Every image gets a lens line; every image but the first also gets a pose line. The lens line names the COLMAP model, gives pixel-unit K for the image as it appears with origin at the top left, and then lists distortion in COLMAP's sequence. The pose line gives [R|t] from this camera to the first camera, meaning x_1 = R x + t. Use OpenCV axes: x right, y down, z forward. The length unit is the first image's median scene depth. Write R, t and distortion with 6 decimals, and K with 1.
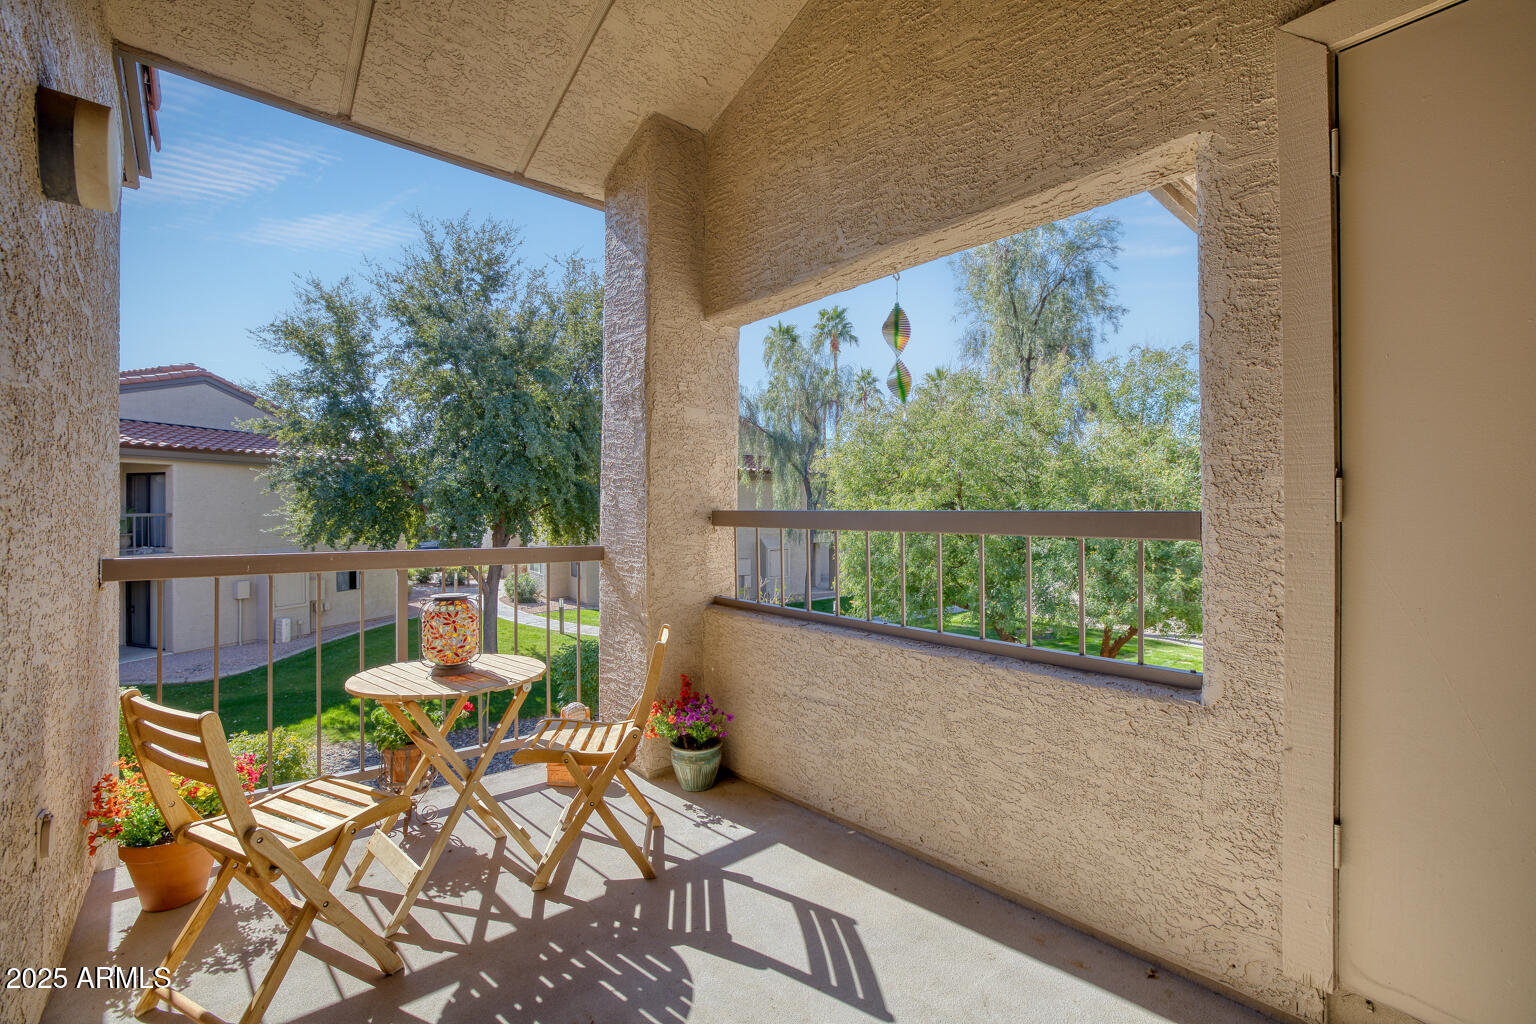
lens RADIAL K [[658.7, 0, 769.6], [0, 658.7, 508.0], [0, 0, 1]] dist [-0.020366, 0.000887]
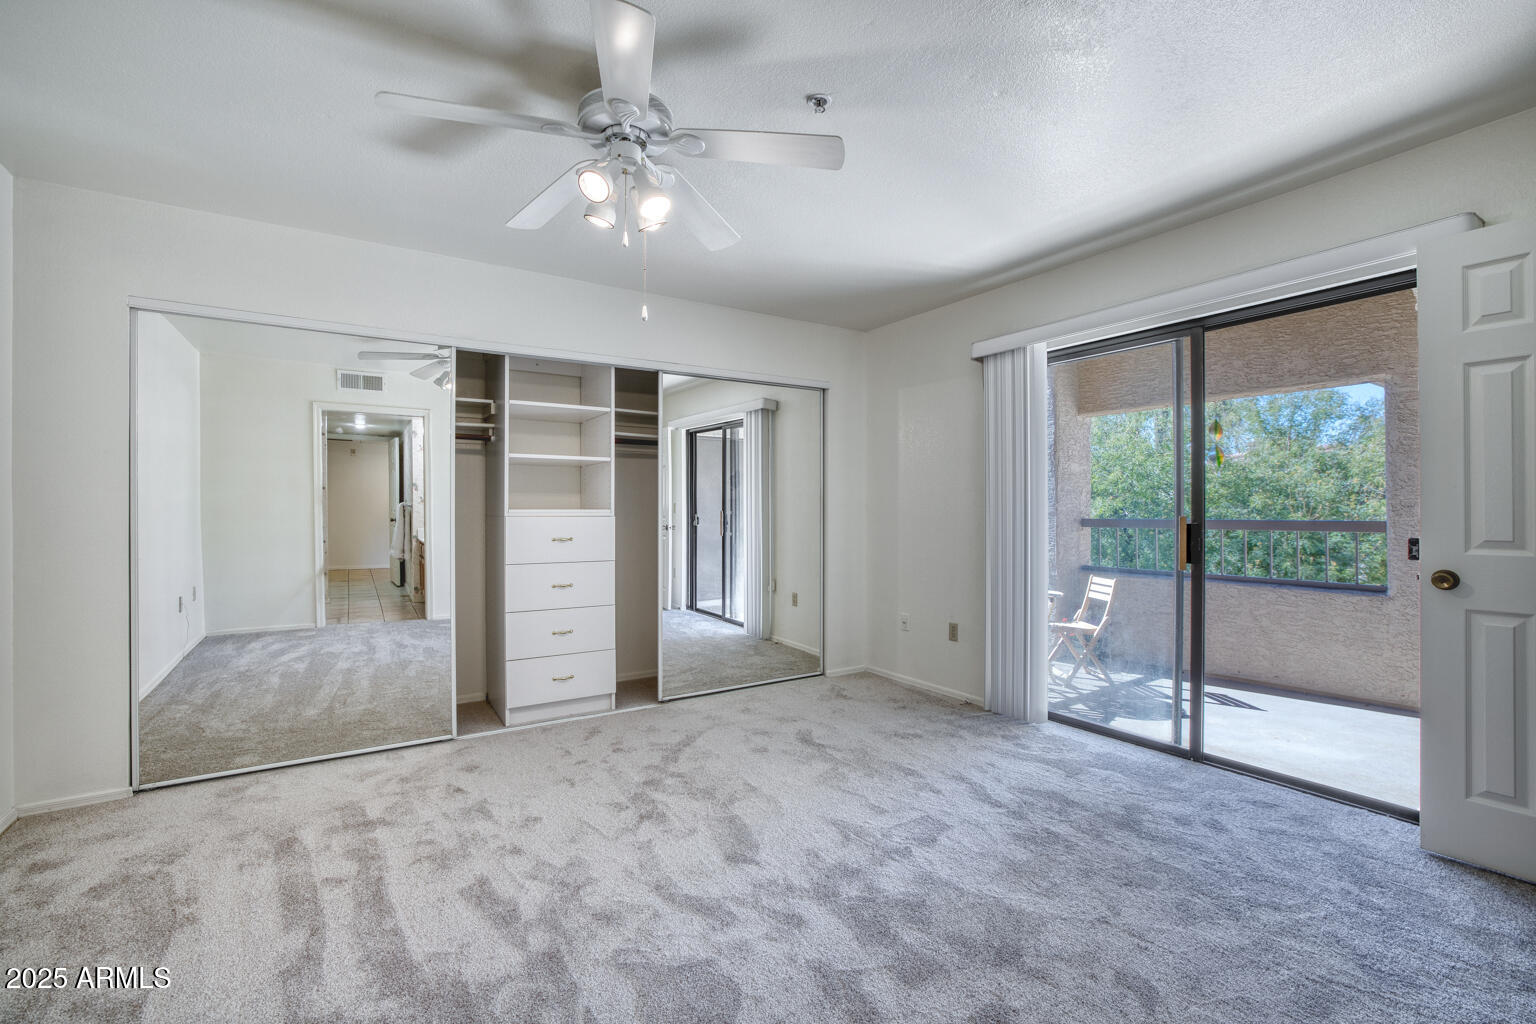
lens RADIAL K [[658.7, 0, 759.5], [0, 658.7, 507.1], [0, 0, 1]] dist [-0.020366, 0.000887]
pose [[0.990642, -0.003815, -0.136432, -0.776827], [0.003385, 0.999989, -0.003387, -0.025690], [0.136443, 0.002894, 0.990644, -1.003294]]
